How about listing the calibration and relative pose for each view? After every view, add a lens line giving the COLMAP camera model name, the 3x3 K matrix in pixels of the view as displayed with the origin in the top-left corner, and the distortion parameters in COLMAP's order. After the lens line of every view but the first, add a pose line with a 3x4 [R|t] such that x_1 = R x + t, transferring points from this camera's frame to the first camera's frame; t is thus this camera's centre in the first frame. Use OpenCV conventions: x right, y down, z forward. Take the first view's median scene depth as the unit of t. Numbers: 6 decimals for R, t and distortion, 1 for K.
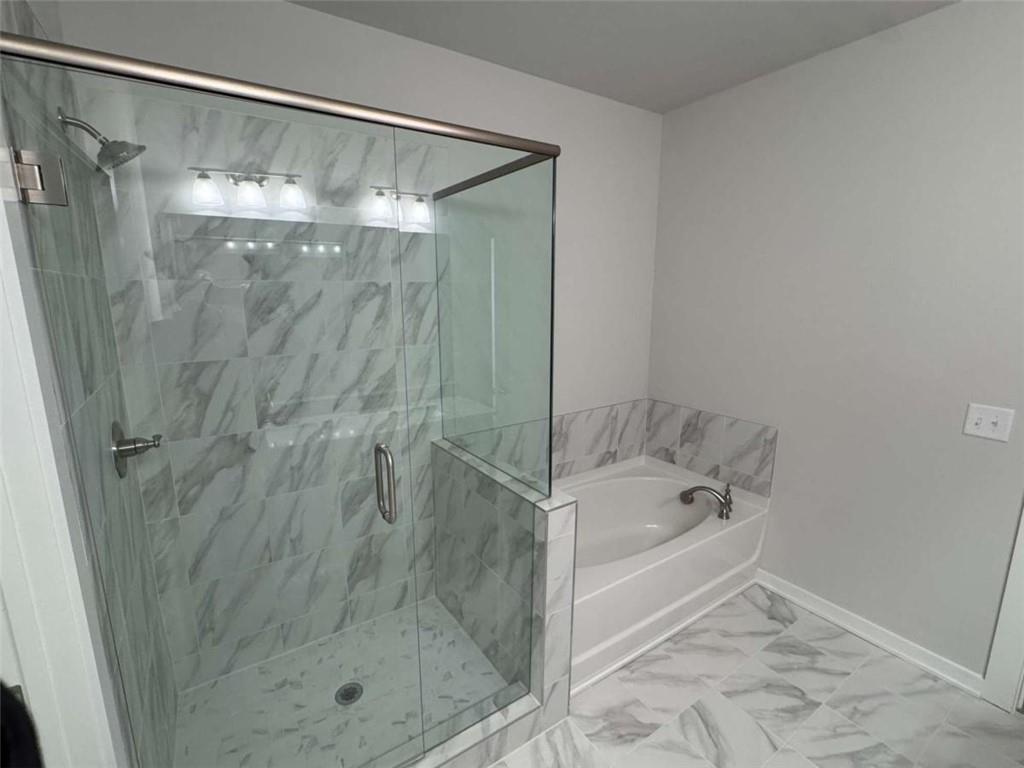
lens RADIAL K [[479.5, 0, 512.0], [0, 479.5, 384.0], [0, 0, 1]] dist [-0.001558, -0.000023]
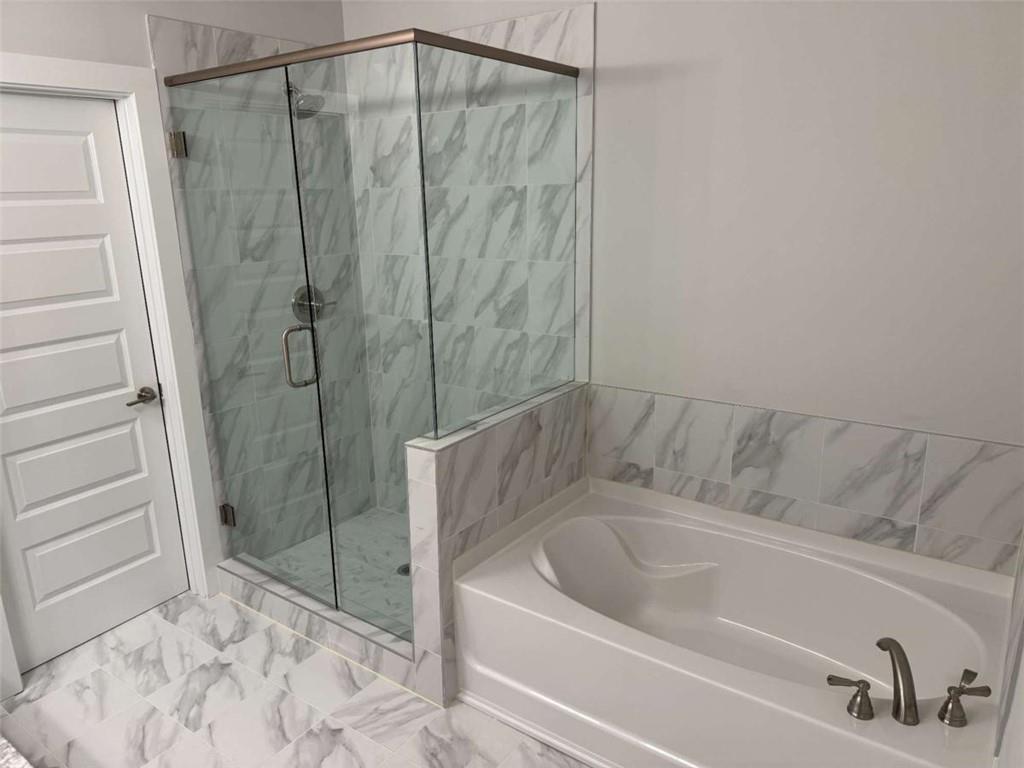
lens RADIAL K [[716.4, 0, 513.7], [0, 716.4, 384.2], [0, 0, 1]] dist [0.087604, -0.107856]
pose [[0.348789, 0.235153, -0.907221, 1.042650], [-0.165517, 0.968250, 0.187337, -0.103502], [0.922470, 0.084819, 0.376637, 0.512333]]
